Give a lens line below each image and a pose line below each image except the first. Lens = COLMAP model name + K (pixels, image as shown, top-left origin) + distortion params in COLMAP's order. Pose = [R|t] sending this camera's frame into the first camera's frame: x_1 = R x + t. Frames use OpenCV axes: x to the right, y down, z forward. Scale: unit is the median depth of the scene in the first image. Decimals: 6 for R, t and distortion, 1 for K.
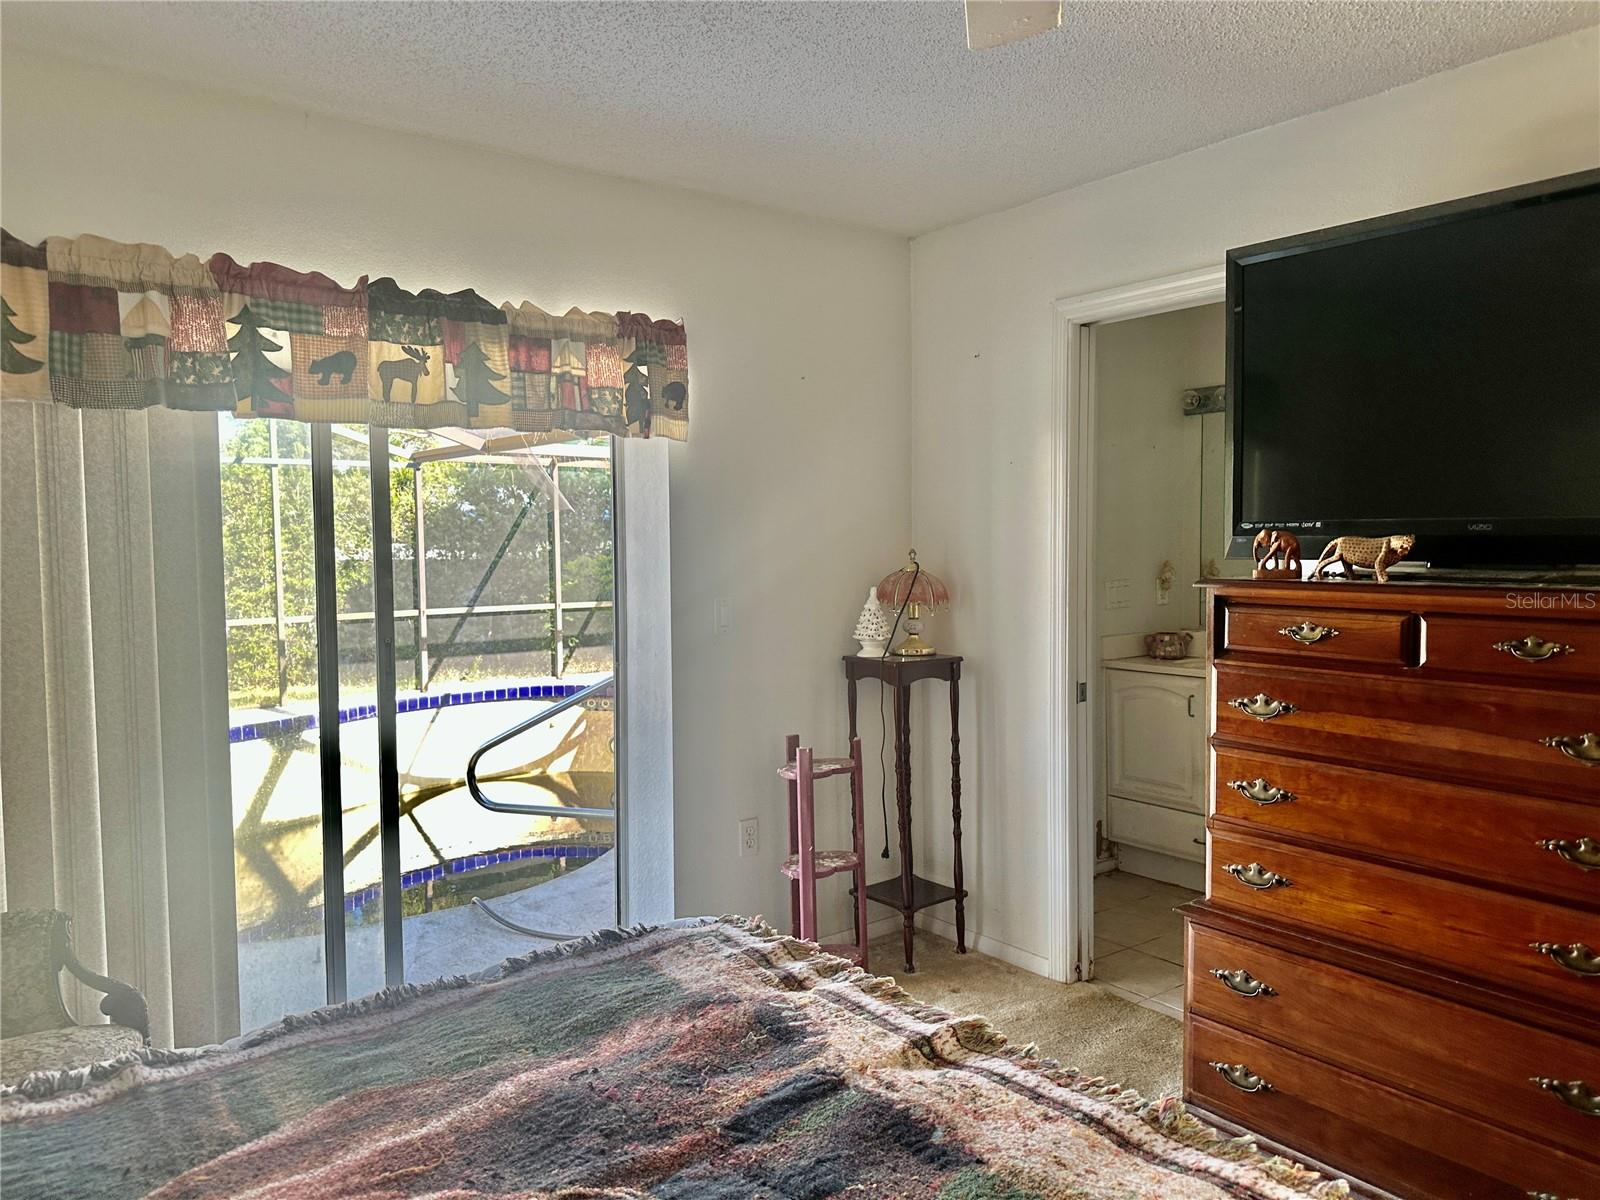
lens RADIAL K [[1119.3, 0, 802.0], [0, 1119.3, 599.3], [0, 0, 1]] dist [0.030825, -0.106908]
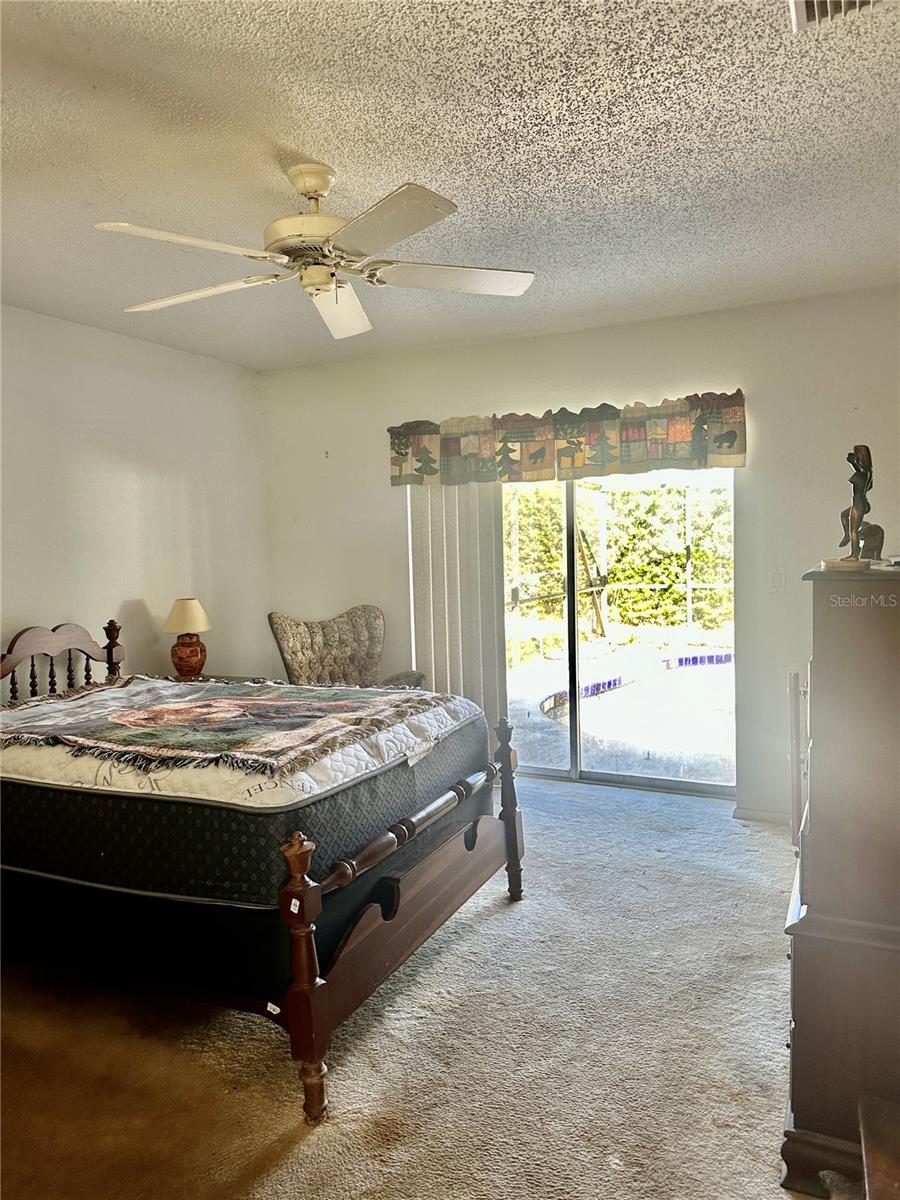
lens RADIAL K [[823.7, 0, 441.7], [0, 823.7, 601.5], [0, 0, 1]] dist [0.115156, -0.218962]
pose [[0.430544, 0.063193, -0.900355, 0.984575], [-0.018350, 0.997953, 0.061268, -0.019422], [0.902383, -0.009857, 0.430822, 0.138738]]
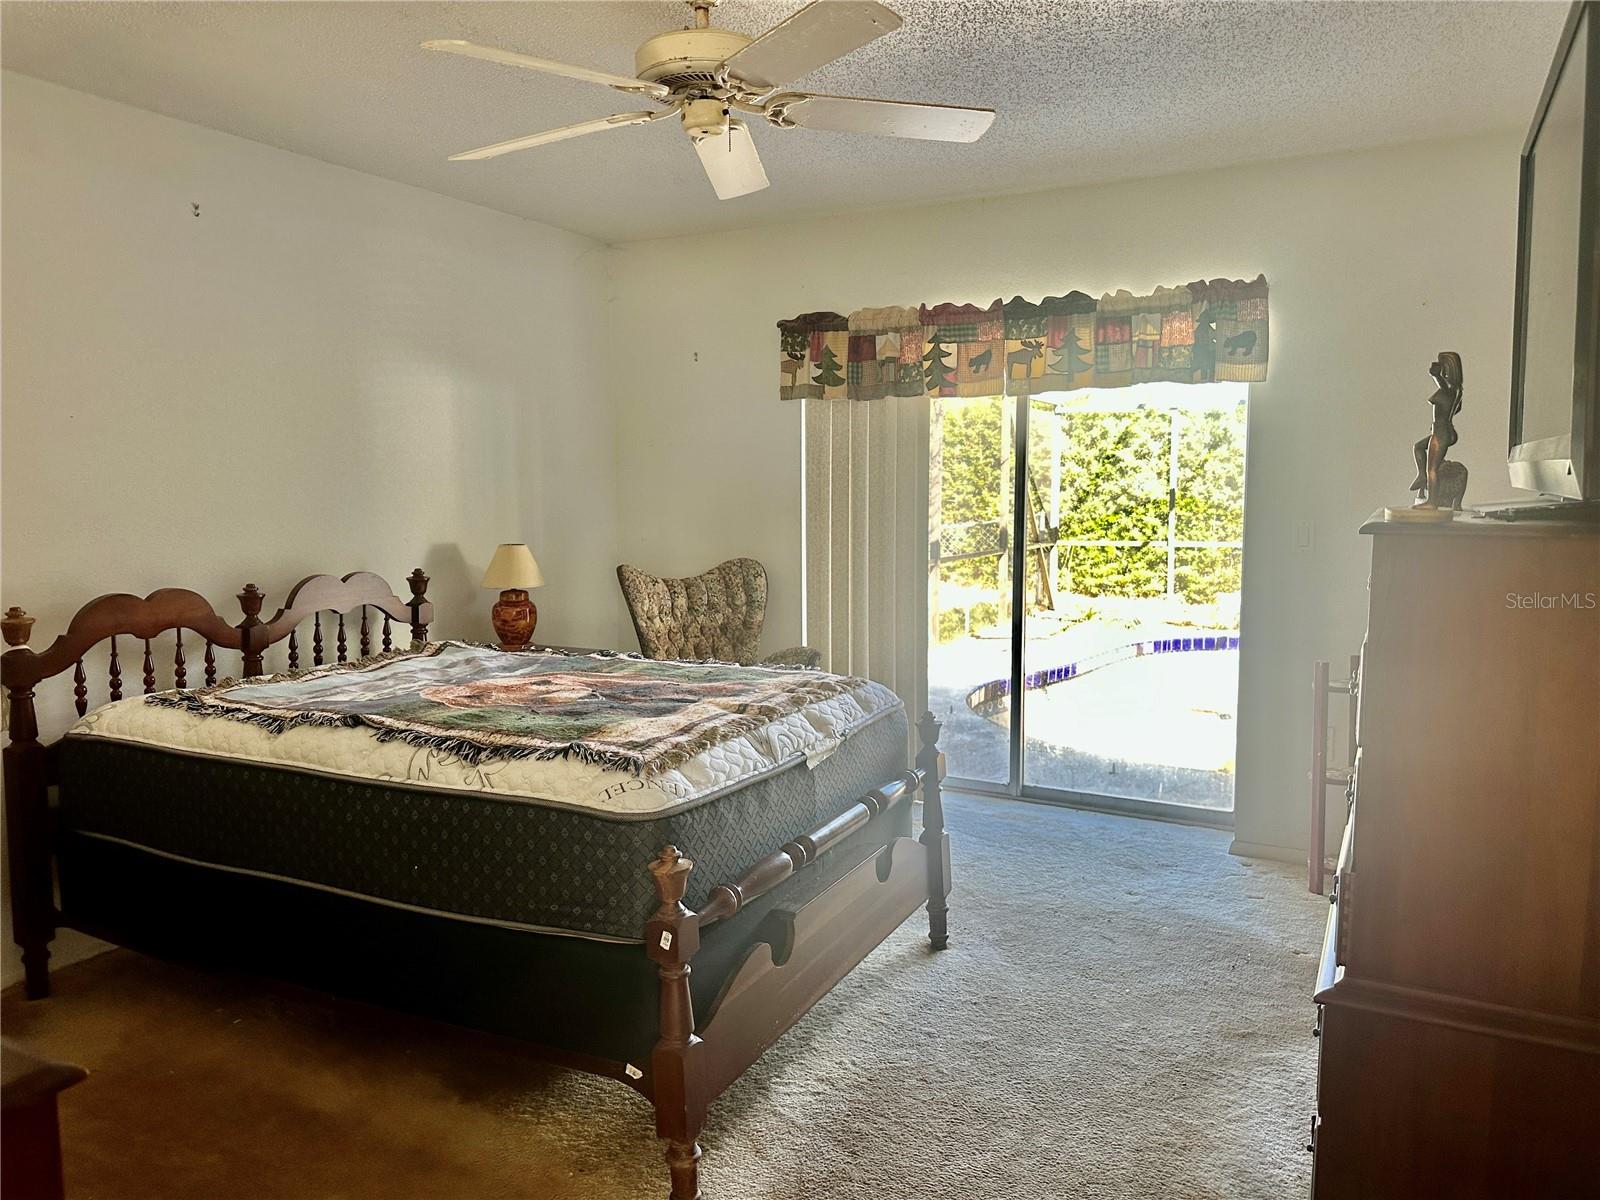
lens RADIAL K [[1098.3, 0, 778.6], [0, 1098.3, 600.1], [0, 0, 1]] dist [0.115156, -0.218962]
pose [[0.386942, 0.108164, -0.915738, 0.982589], [-0.039208, 0.994128, 0.100856, -0.015109], [0.921270, -0.003121, 0.388911, 0.113482]]
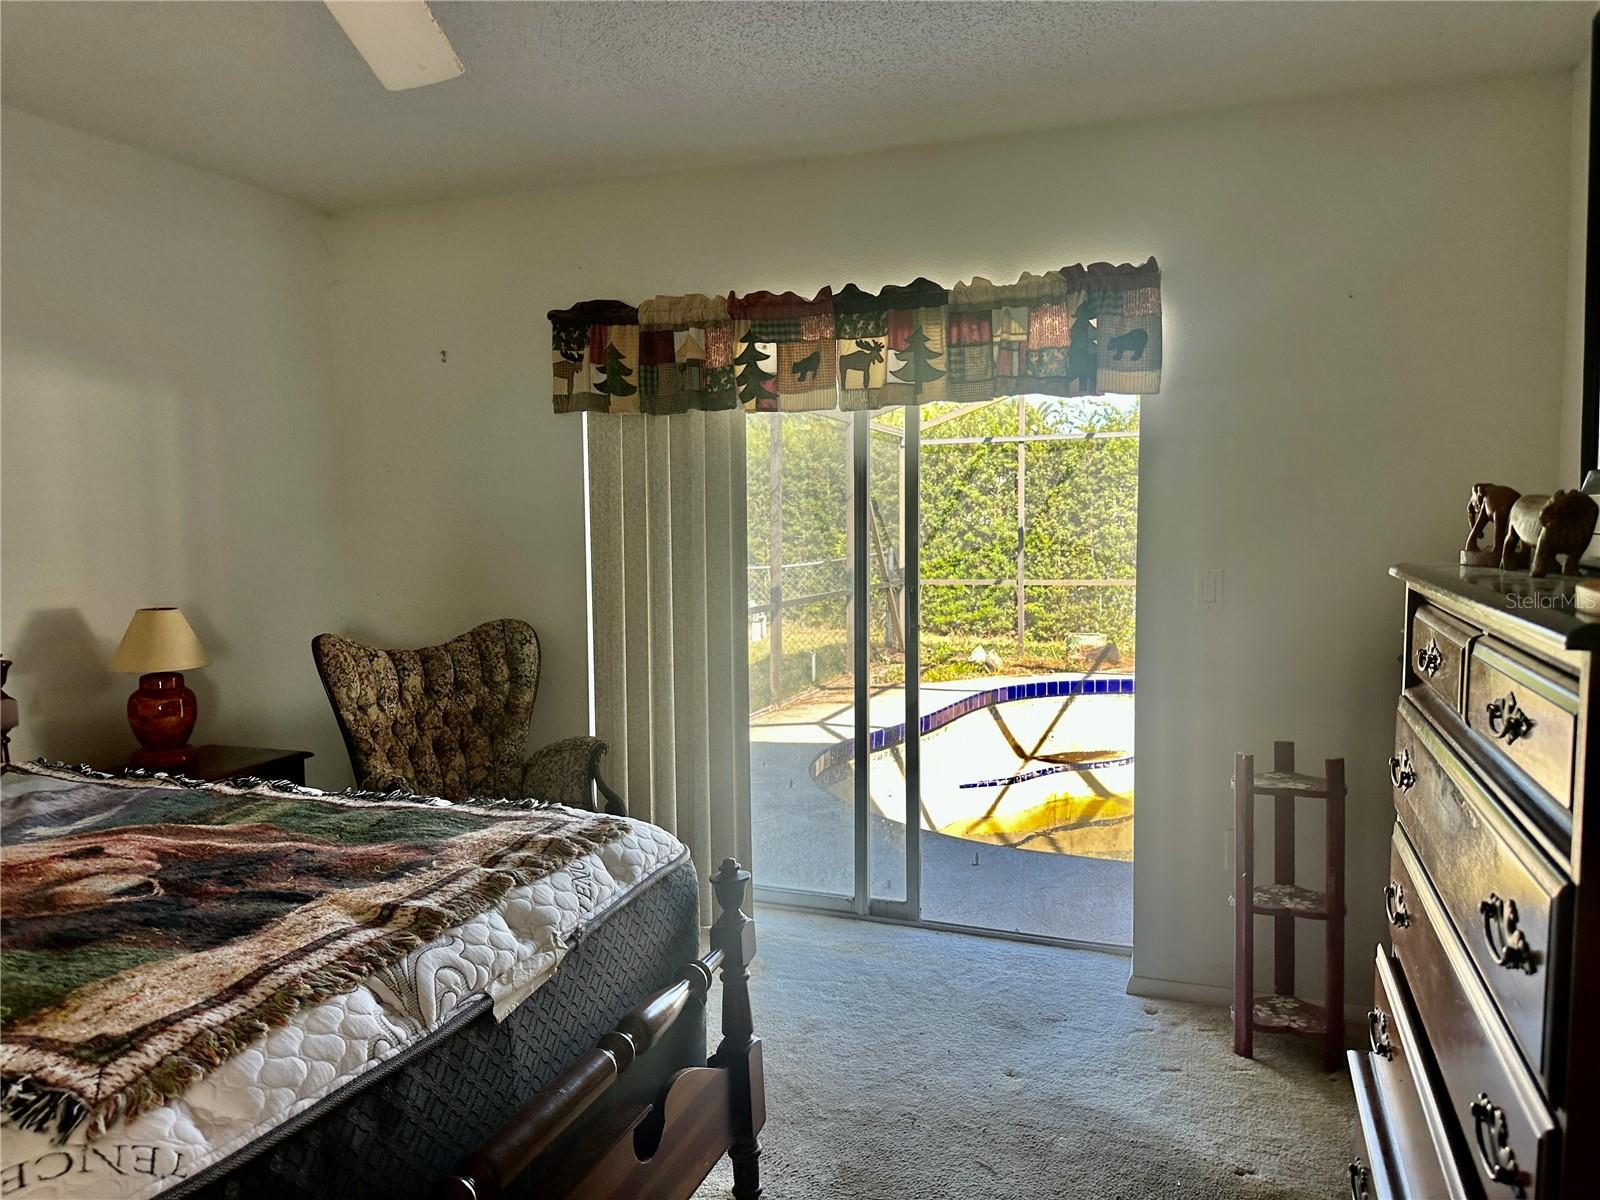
lens RADIAL K [[1107.8, 0, 801.6], [0, 1107.8, 603.3], [0, 0, 1]] dist [0.073564, -0.104151]
pose [[0.522621, 0.076137, -0.849158, 0.669341], [-0.037155, 0.997092, 0.066534, -0.024984], [0.851755, -0.003222, 0.523931, 0.347843]]
